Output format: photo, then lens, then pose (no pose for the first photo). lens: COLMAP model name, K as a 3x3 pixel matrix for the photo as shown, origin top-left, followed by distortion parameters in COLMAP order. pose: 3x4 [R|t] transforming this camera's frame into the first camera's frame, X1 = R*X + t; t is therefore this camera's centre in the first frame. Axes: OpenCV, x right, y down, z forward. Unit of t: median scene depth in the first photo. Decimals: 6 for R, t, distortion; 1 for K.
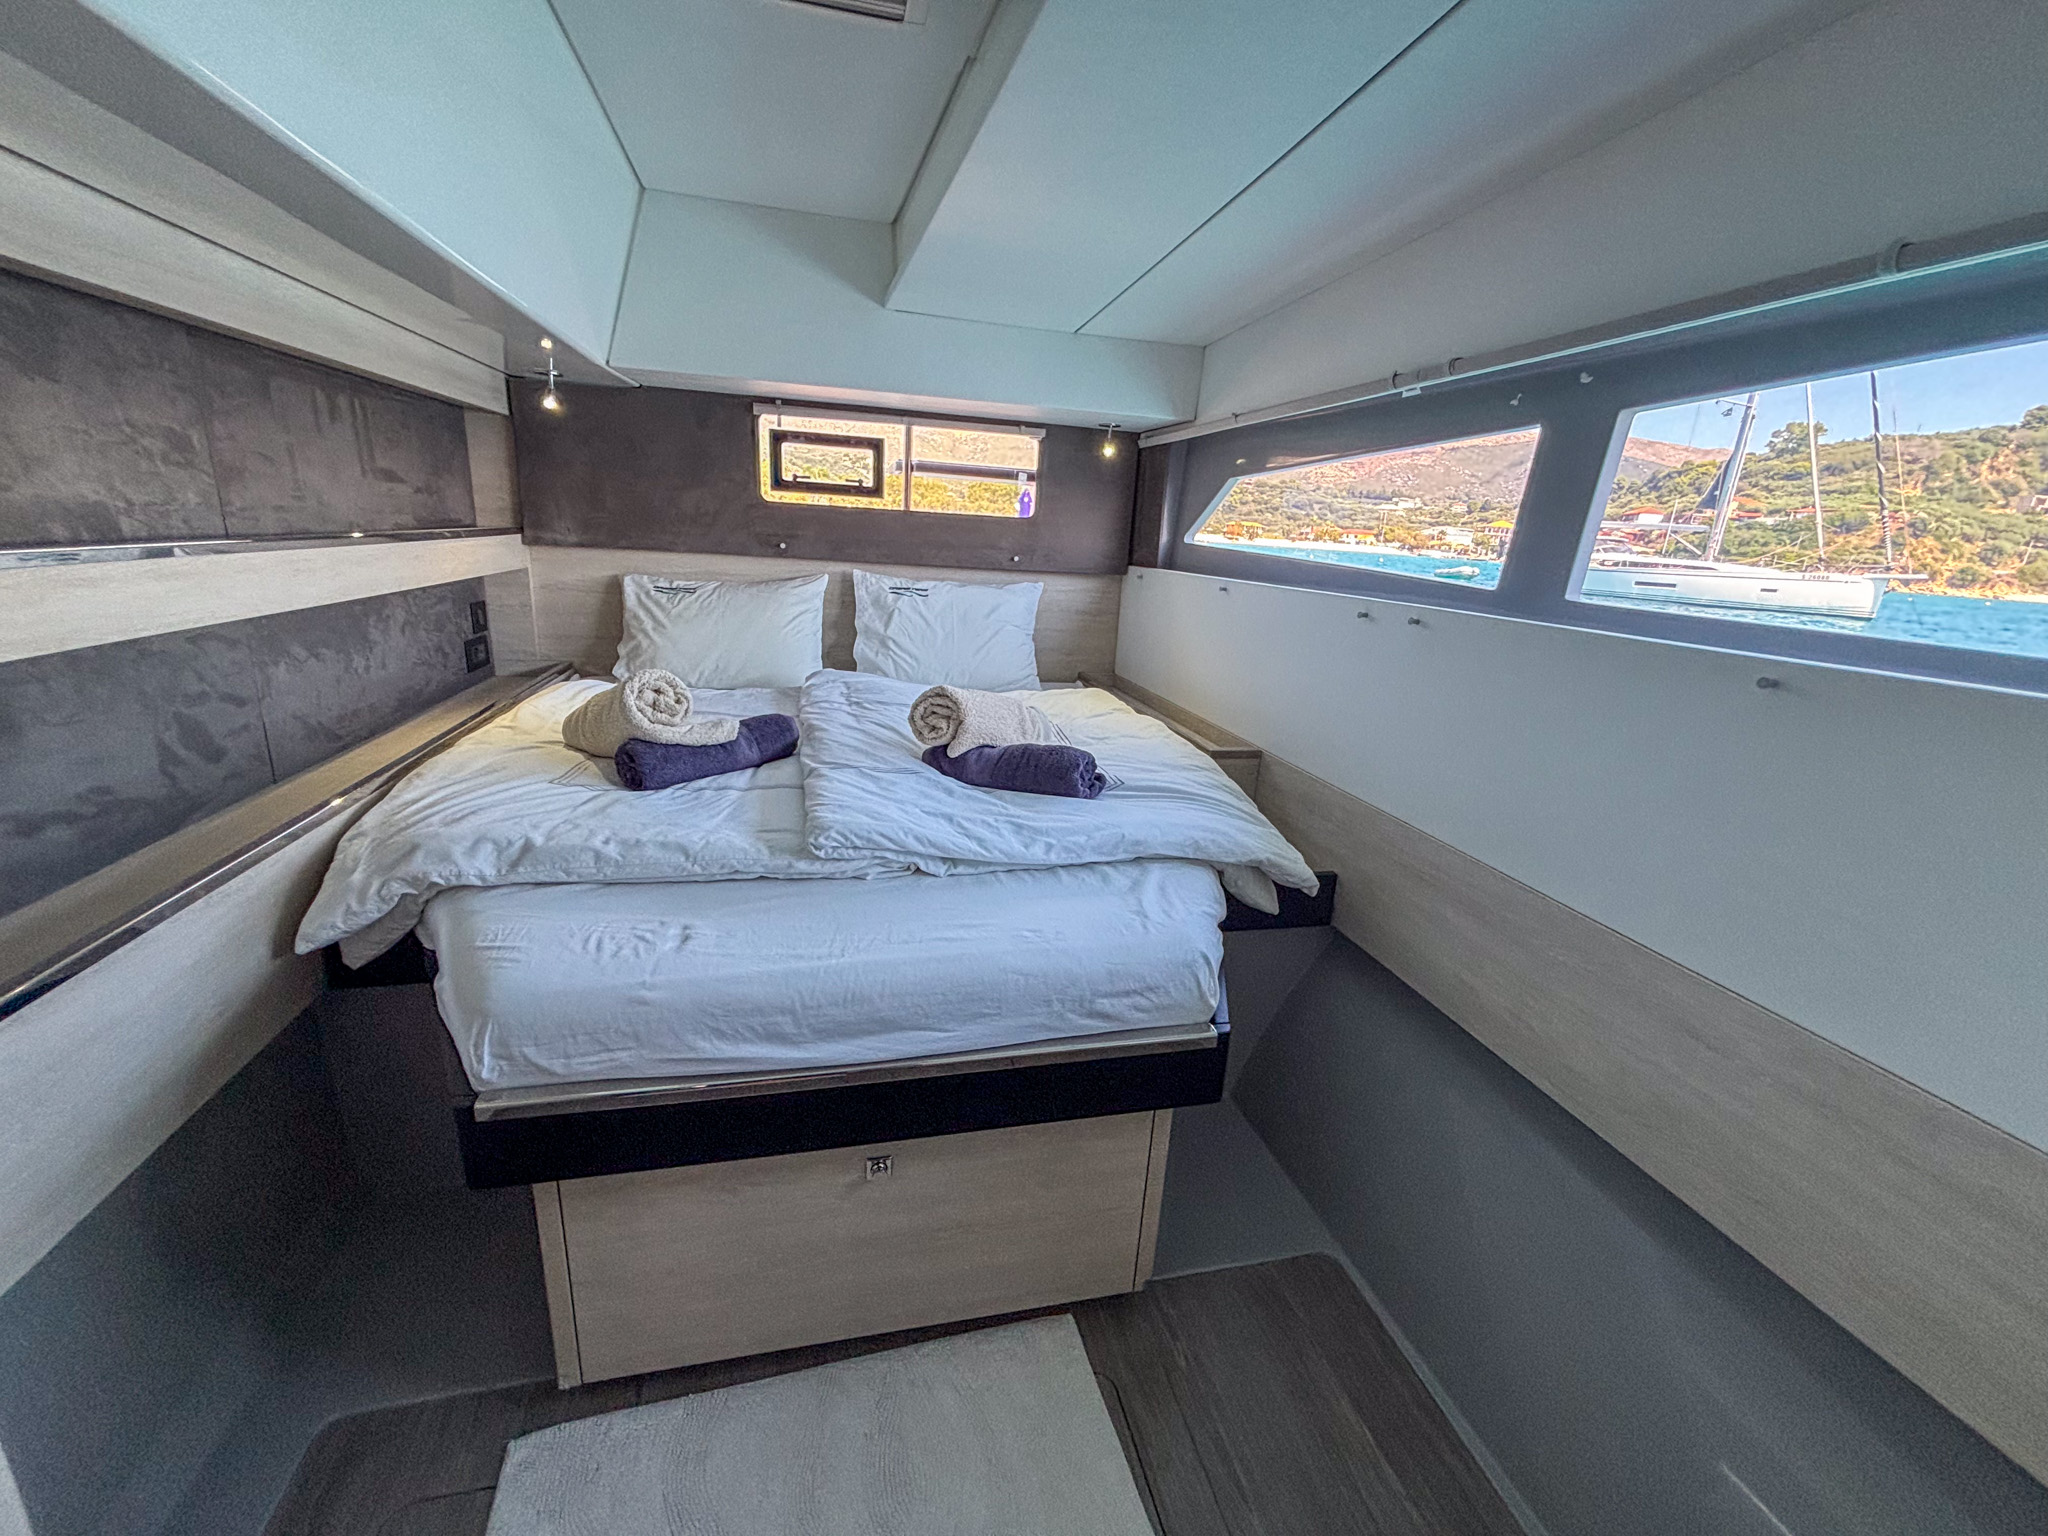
lens RADIAL K [[817.2, 0, 1015.5], [0, 817.2, 772.0], [0, 0, 1]] dist [0.001922, -0.000588]
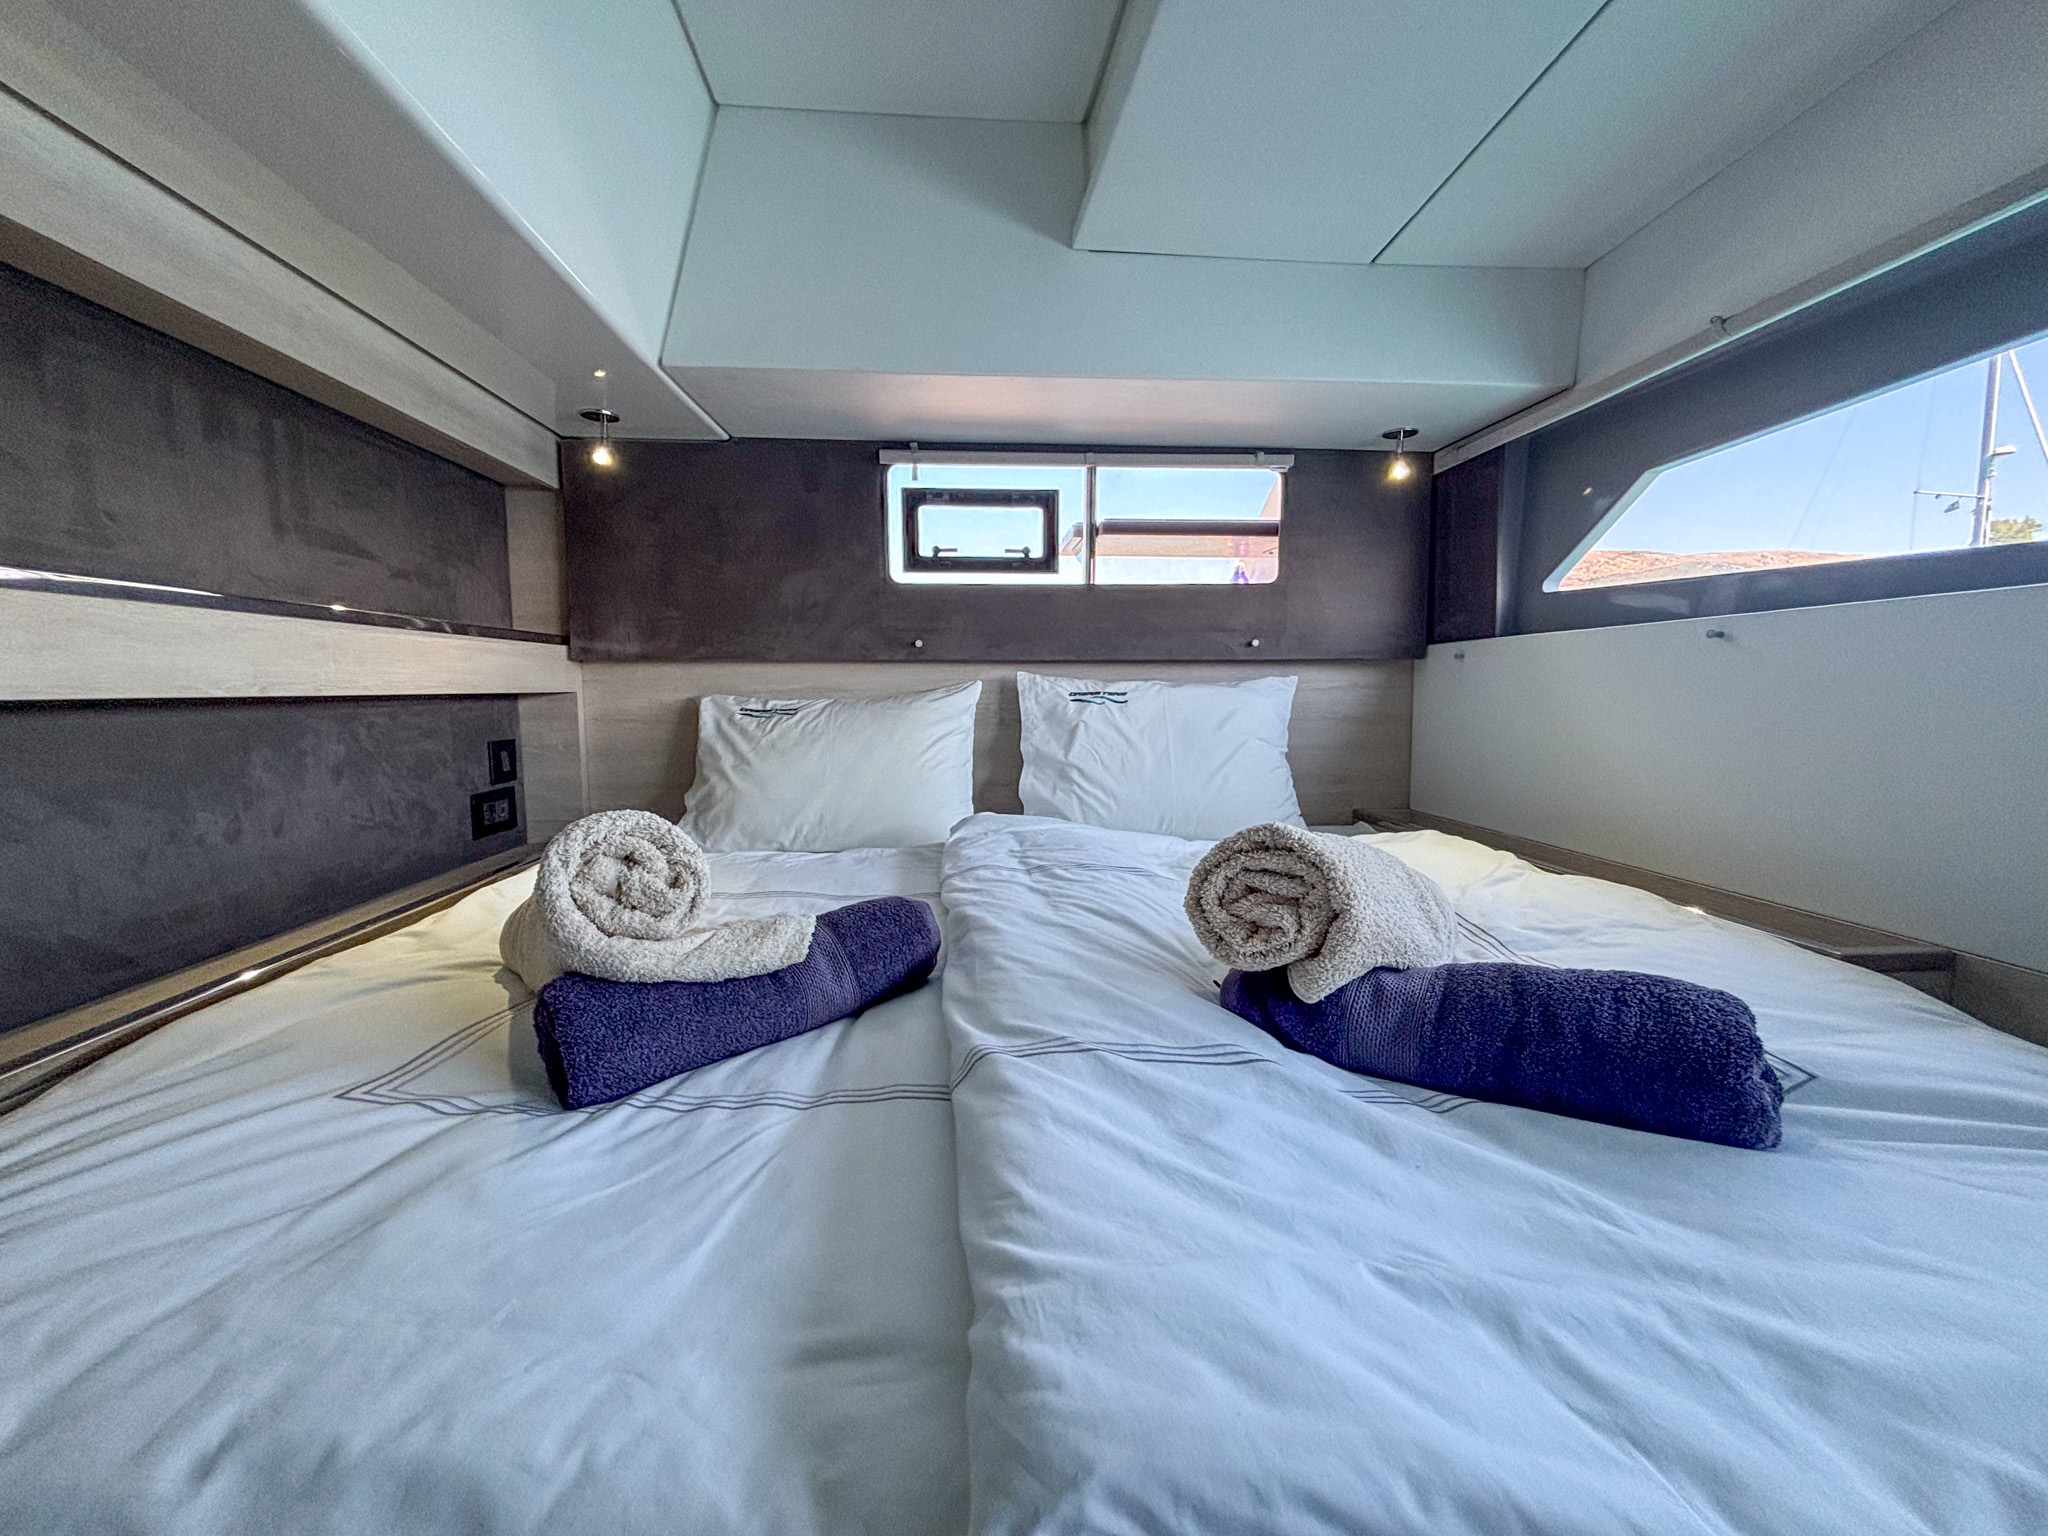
lens RADIAL K [[817.2, 0, 1018.3], [0, 817.2, 754.4], [0, 0, 1]] dist [0.001922, -0.000588]
pose [[0.986410, -0.050243, -0.156434, -0.110317], [0.016180, 0.977174, -0.211823, -0.040016], [0.163506, 0.206414, 0.964707, 0.413559]]
